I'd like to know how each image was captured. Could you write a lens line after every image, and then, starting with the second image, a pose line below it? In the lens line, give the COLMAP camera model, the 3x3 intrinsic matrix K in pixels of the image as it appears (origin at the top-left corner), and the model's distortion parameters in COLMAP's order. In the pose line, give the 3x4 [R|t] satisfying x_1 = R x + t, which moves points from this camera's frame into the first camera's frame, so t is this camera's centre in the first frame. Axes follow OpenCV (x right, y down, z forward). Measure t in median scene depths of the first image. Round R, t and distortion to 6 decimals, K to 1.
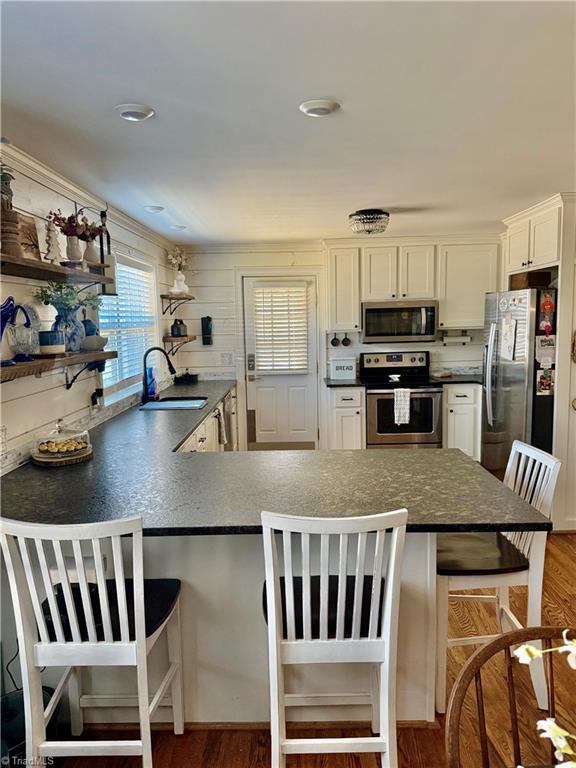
lens RADIAL K [[580.6, 0, 284.4], [0, 580.6, 403.4], [0, 0, 1]] dist [0.074475, -0.027366]
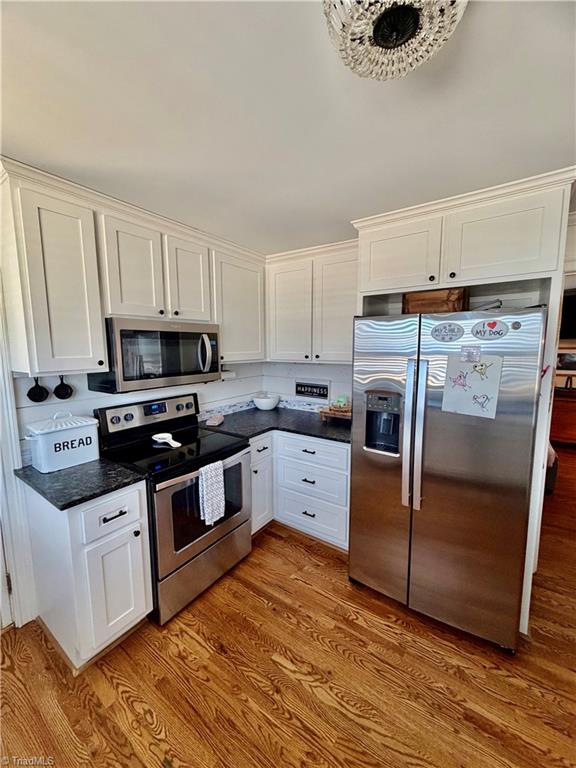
lens RADIAL K [[307.8, 0, 281.1], [0, 307.8, 381.9], [0, 0, 1]] dist [0.010898, -0.001117]
pose [[0.558534, -0.078524, 0.825756, -0.015608], [0.108644, 0.993858, 0.021024, -0.105237], [-0.822336, 0.077971, 0.563635, 0.723937]]
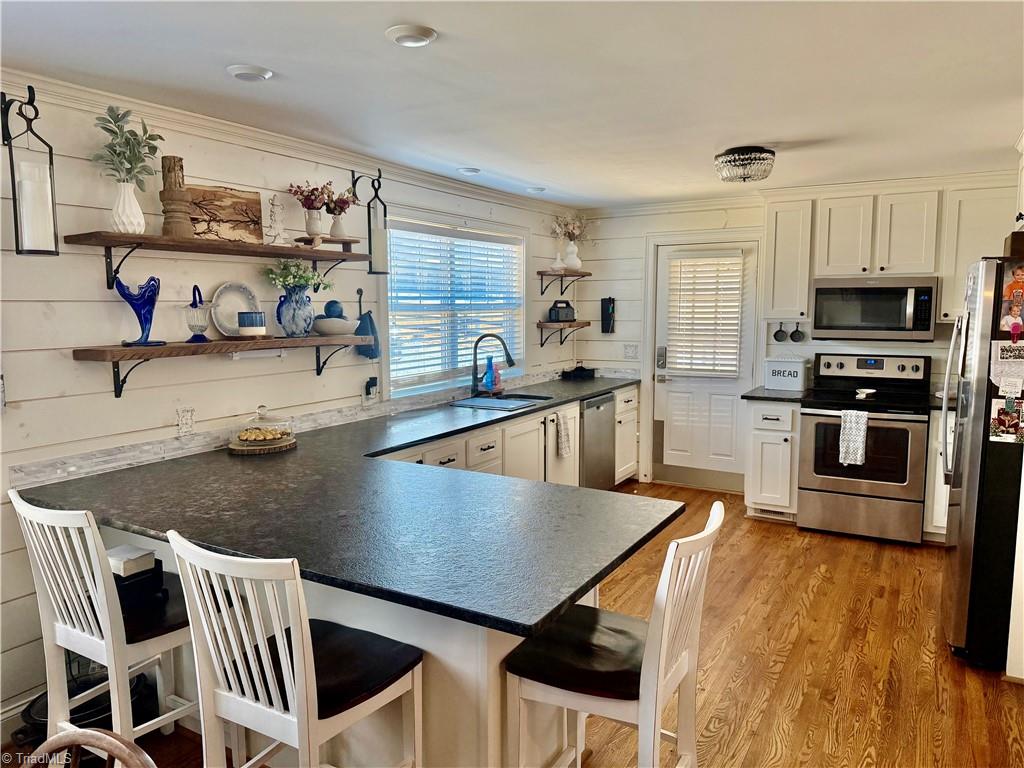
lens RADIAL K [[725.0, 0, 512.7], [0, 725.0, 392.1], [0, 0, 1]] dist [0.040474, -0.031659]
pose [[0.865597, 0.080091, -0.494295, 0.263683], [-0.086763, 0.996184, 0.009474, -0.019830], [0.493167, 0.034686, 0.869243, 0.090112]]
